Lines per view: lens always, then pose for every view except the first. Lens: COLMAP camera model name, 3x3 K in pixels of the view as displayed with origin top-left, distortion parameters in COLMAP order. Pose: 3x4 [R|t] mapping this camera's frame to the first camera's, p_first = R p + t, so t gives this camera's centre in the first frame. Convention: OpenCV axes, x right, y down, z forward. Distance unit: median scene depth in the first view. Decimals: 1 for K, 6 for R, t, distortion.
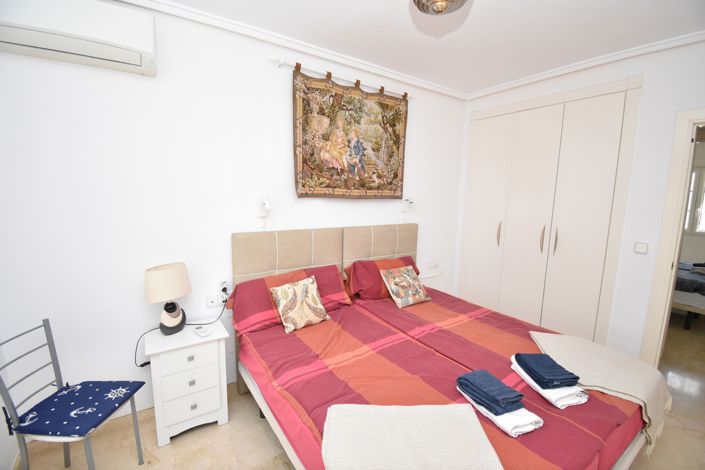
lens RADIAL K [[308.8, 0, 354.7], [0, 308.8, 237.7], [0, 0, 1]] dist [0.018100, -0.024976]
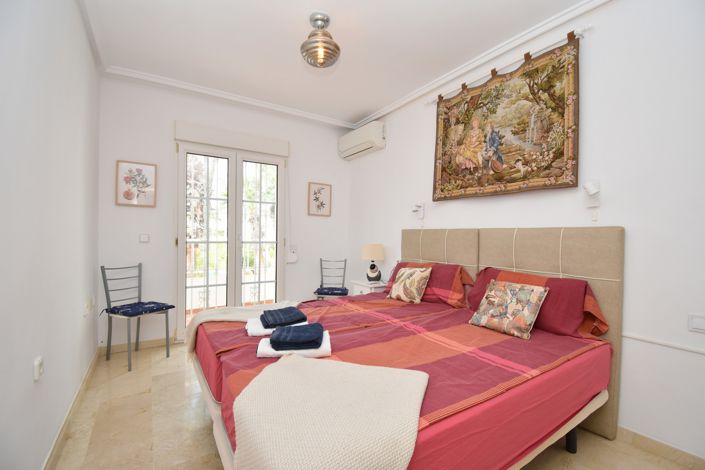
lens RADIAL K [[308.8, 0, 354.7], [0, 308.8, 237.7], [0, 0, 1]] dist [0.018100, -0.024976]
pose [[-0.030036, -0.014695, -0.999441, 0.928398], [-0.159066, 0.987220, -0.009735, 0.064968], [0.986811, 0.158685, -0.031990, 0.686934]]
